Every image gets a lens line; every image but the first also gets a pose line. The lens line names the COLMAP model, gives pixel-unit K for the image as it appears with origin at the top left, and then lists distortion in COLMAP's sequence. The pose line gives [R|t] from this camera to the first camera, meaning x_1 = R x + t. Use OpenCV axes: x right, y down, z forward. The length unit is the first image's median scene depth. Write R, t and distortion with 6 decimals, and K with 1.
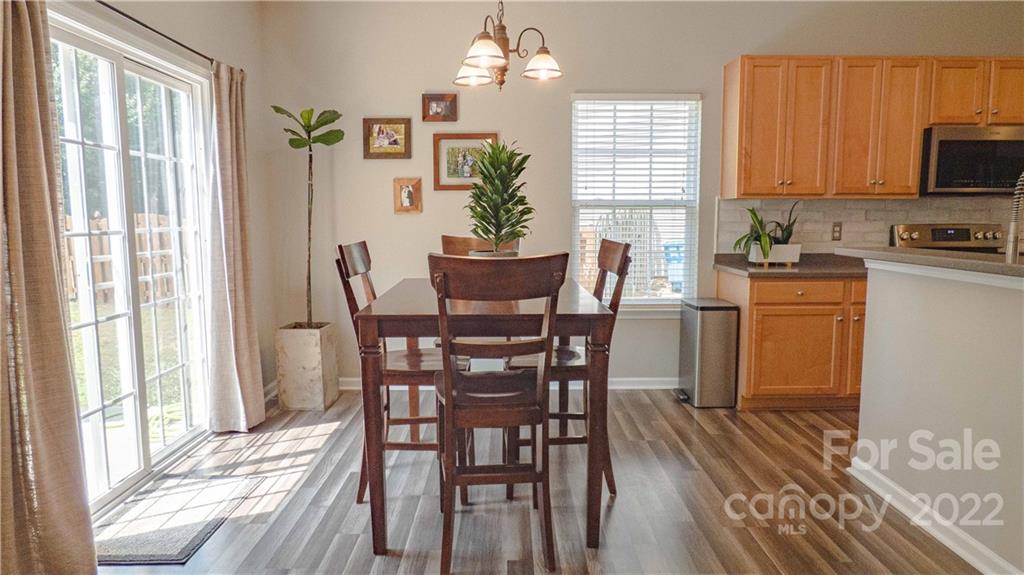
lens RADIAL K [[620.4, 0, 511.2], [0, 620.4, 279.2], [0, 0, 1]] dist [-0.033979, 0.017047]
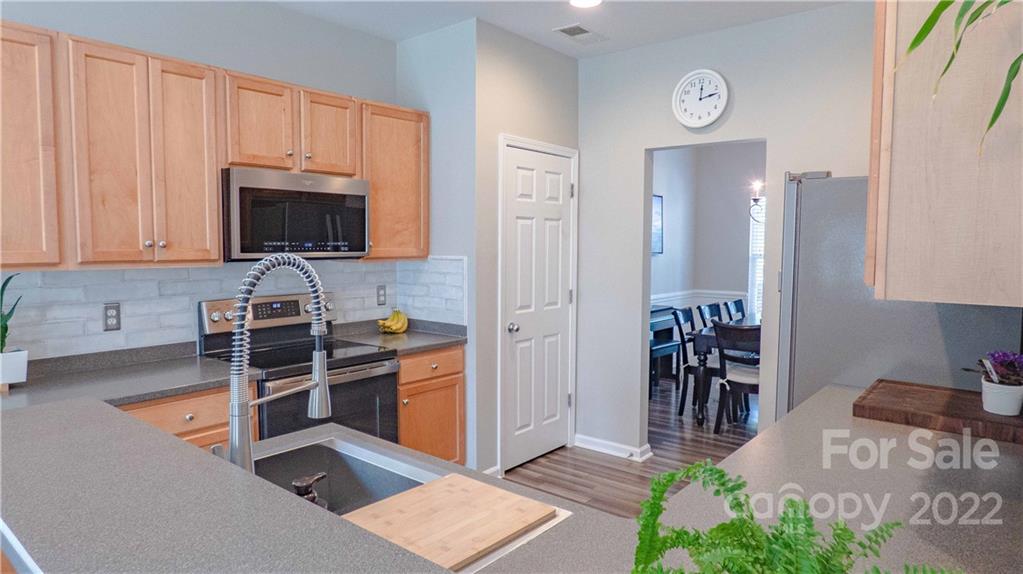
lens RADIAL K [[619.8, 0, 518.5], [0, 619.8, 282.3], [0, 0, 1]] dist [-0.033979, 0.017047]
pose [[0.635710, -0.043521, 0.770700, 0.336011], [0.079123, 0.996824, -0.008974, -0.080621], [-0.767862, 0.066685, 0.637135, 0.289101]]
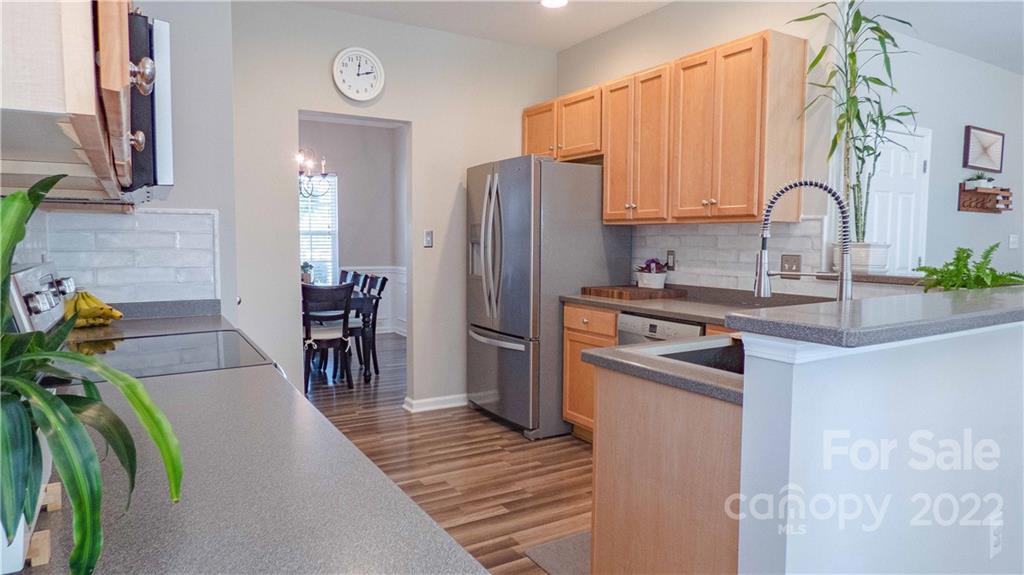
lens RADIAL K [[620.4, 0, 516.4], [0, 620.4, 295.2], [0, 0, 1]] dist [-0.033979, 0.017047]
pose [[-0.519716, -0.077000, 0.850862, 0.209589], [0.088469, 0.985726, 0.143243, -0.106982], [-0.849746, 0.149720, -0.505486, 1.004305]]
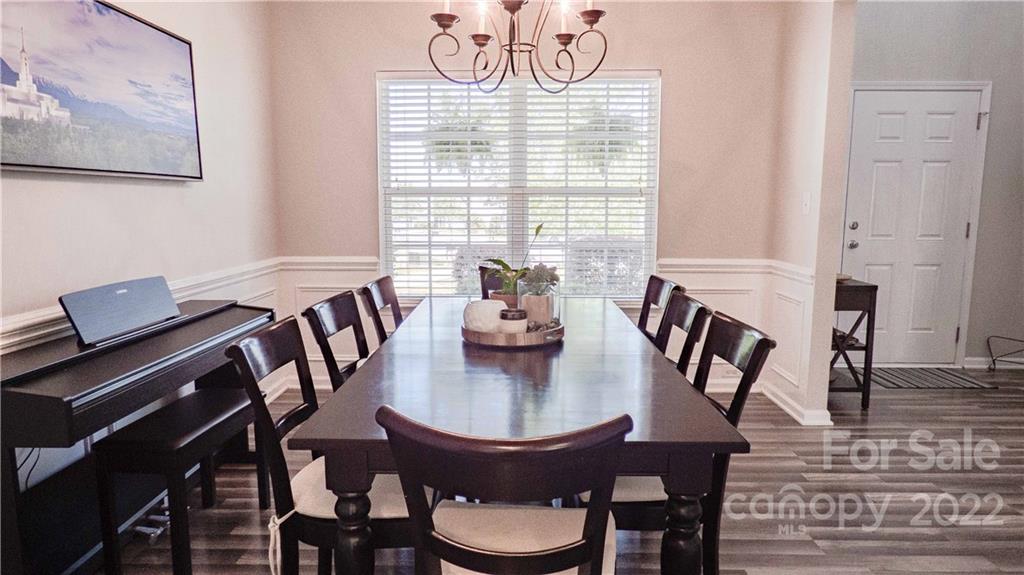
lens RADIAL K [[620.4, 0, 514.4], [0, 620.4, 289.6], [0, 0, 1]] dist [-0.033979, 0.017047]
pose [[0.015095, -0.120684, 0.992576, 1.179442], [0.110307, 0.986831, 0.118308, -0.059120], [-0.993783, 0.107702, 0.028208, 0.685376]]
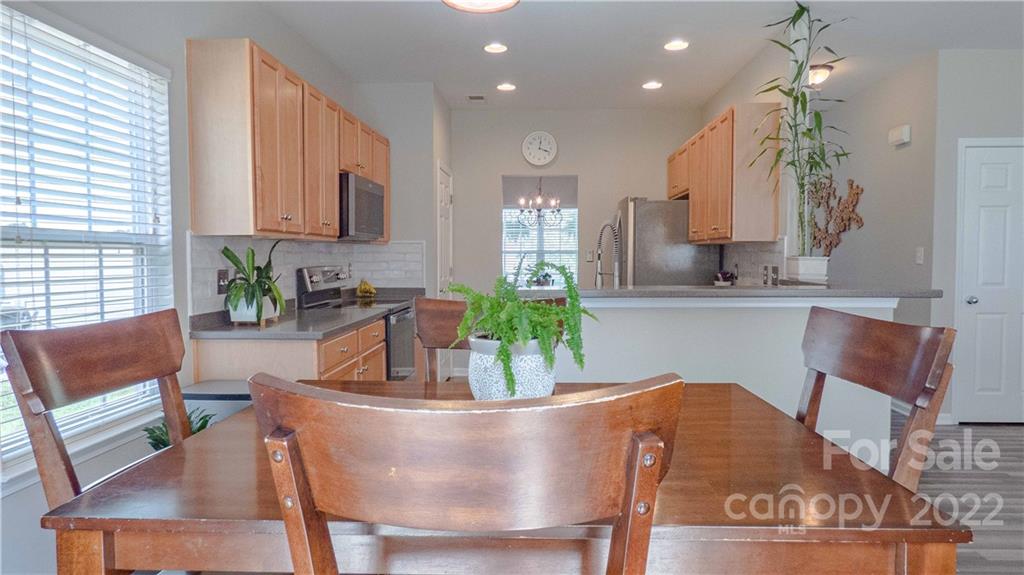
lens RADIAL K [[620.4, 0, 504.1], [0, 620.4, 283.6], [0, 0, 1]] dist [-0.033979, 0.017047]
pose [[0.056529, -0.041079, 0.997555, -0.339073], [0.107509, 0.993594, 0.034824, -0.069185], [-0.992596, 0.105278, 0.060583, 0.686224]]
